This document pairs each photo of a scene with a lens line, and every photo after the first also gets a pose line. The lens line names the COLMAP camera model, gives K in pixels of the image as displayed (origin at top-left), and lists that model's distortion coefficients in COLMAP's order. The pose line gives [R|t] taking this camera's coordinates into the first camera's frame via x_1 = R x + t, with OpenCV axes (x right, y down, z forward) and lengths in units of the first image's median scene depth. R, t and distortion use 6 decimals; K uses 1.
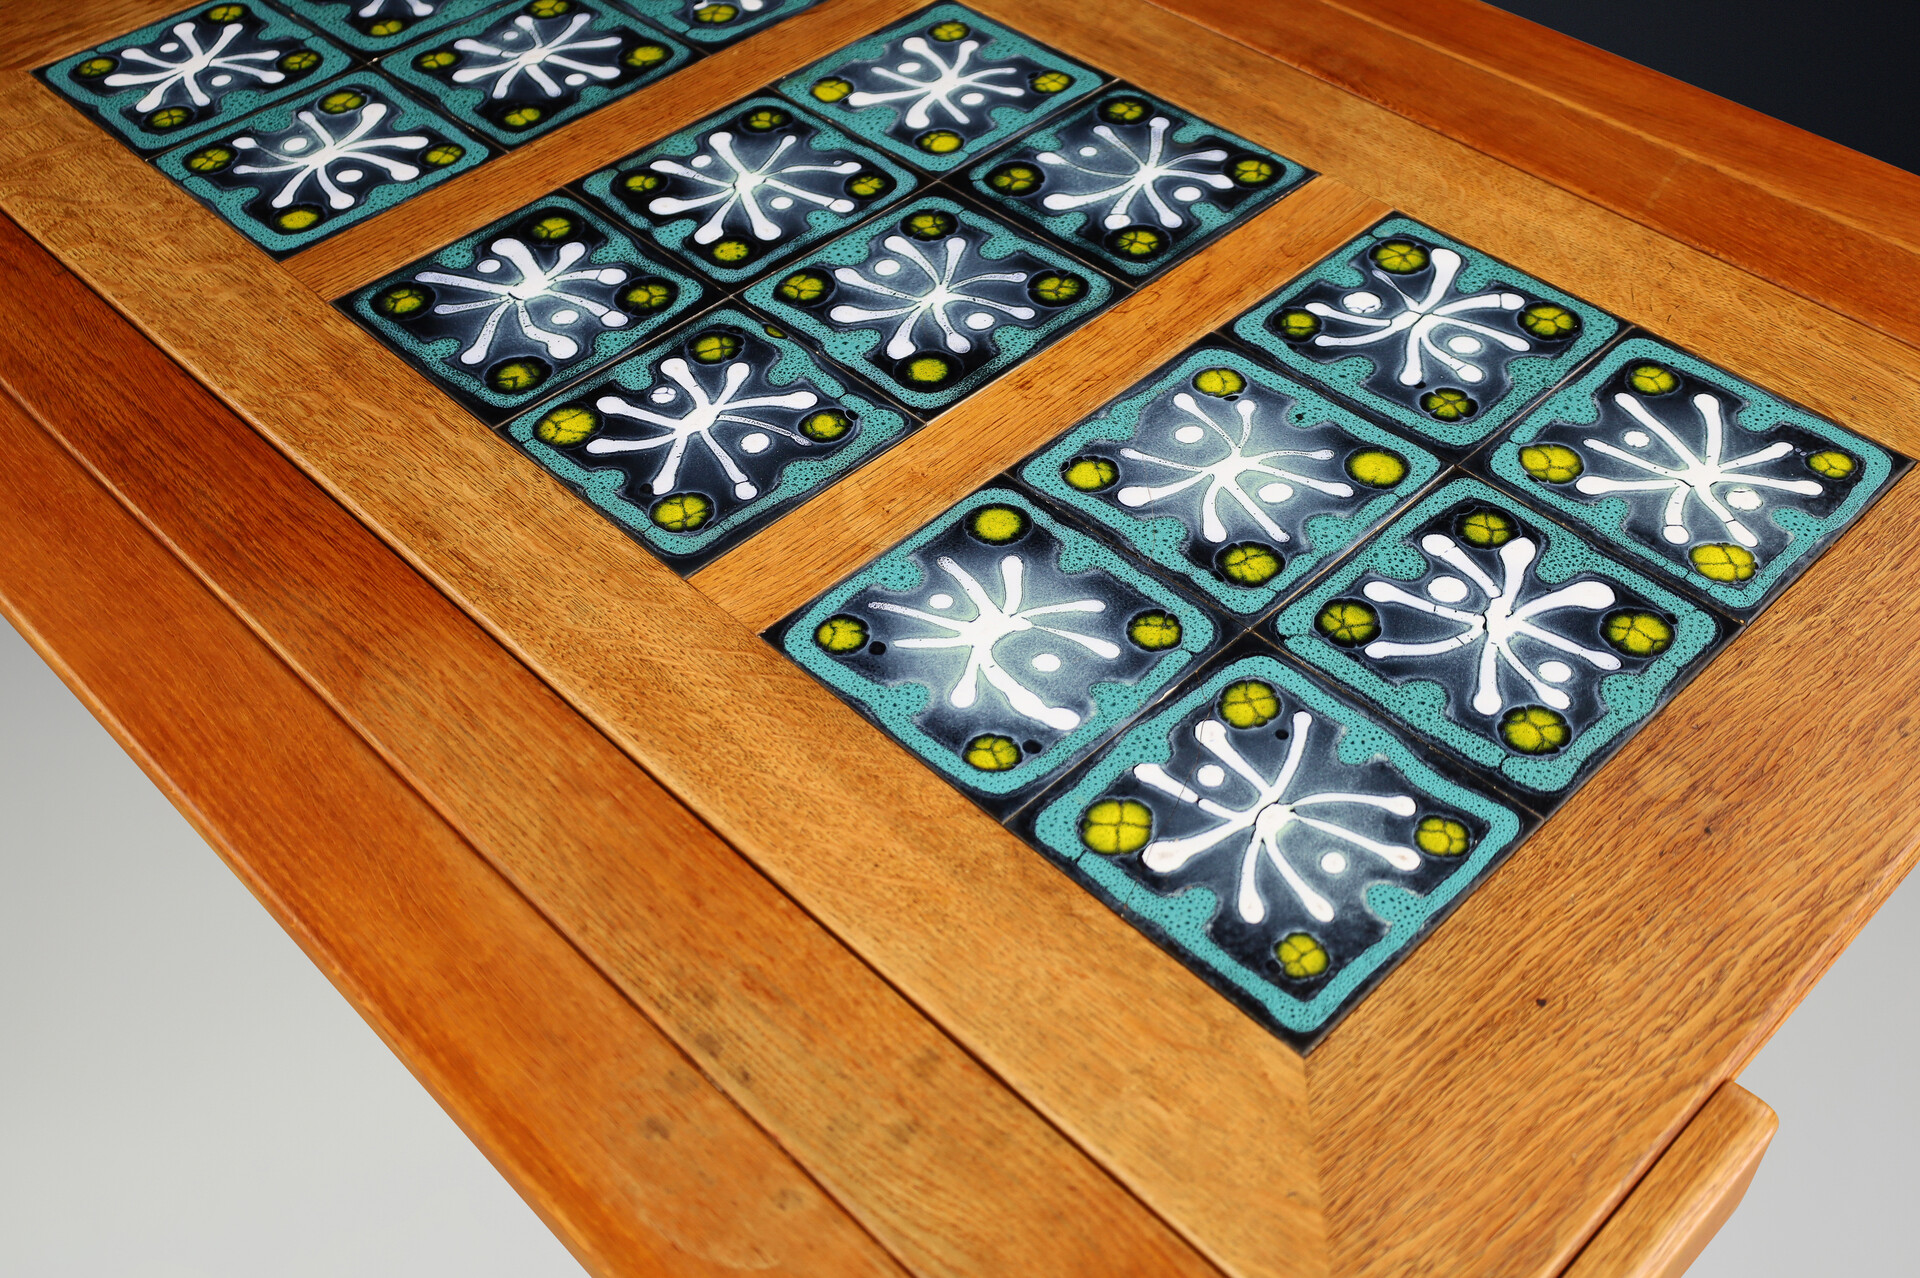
lens RADIAL K [[1942.6, 0, 960.0], [0, 1942.6, 639.0], [0, 0, 1]] dist [0.001087, 0.010193]
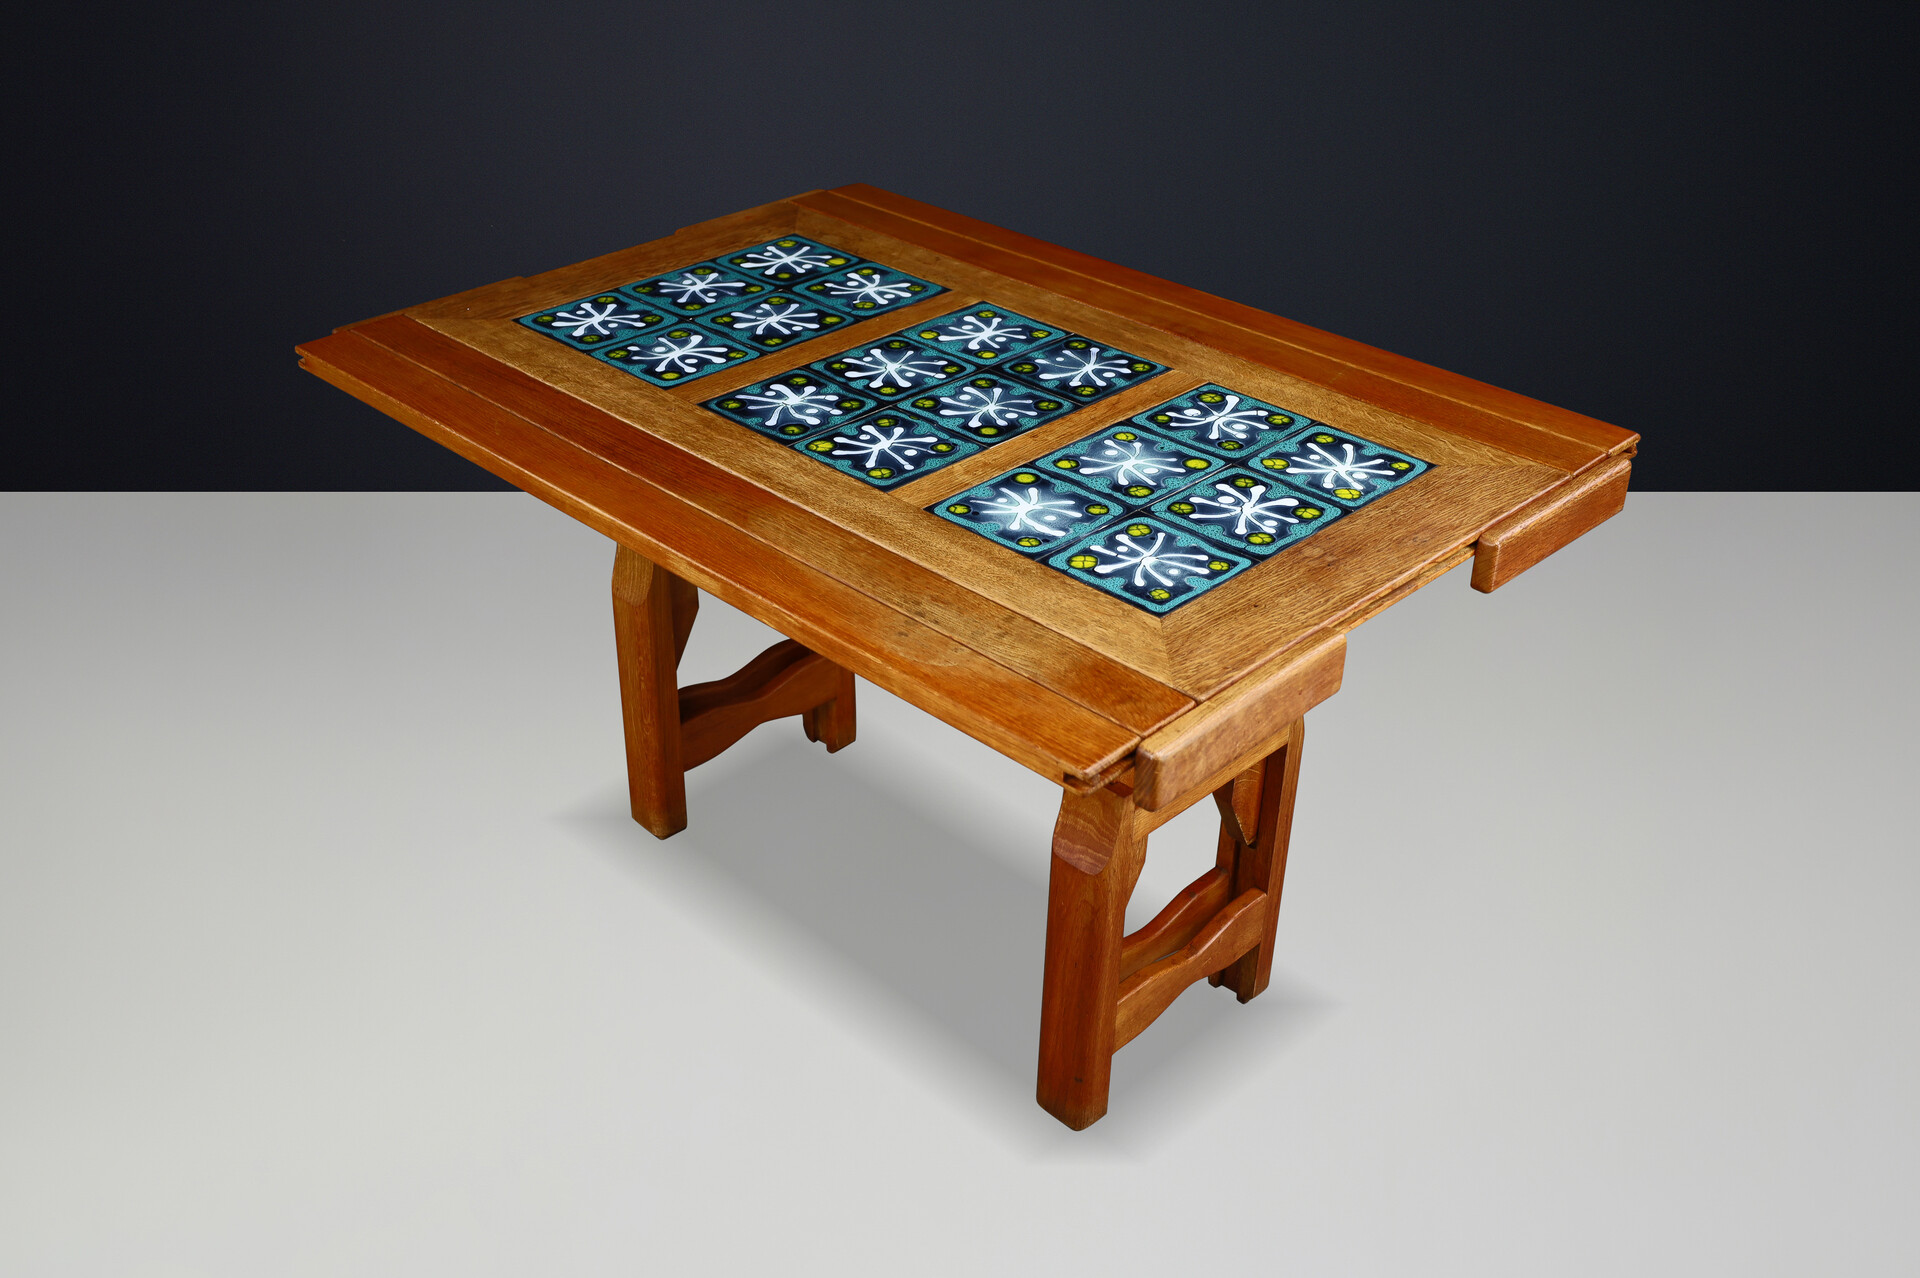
lens RADIAL K [[1942.6, 0, 960.0], [0, 1942.6, 639.0], [0, 0, 1]] dist [0.001087, 0.010193]
pose [[0.998986, 0.021651, 0.039463, -0.120380], [-0.010543, 0.964882, -0.262474, 0.607847], [-0.043760, 0.261792, 0.964132, -0.938842]]
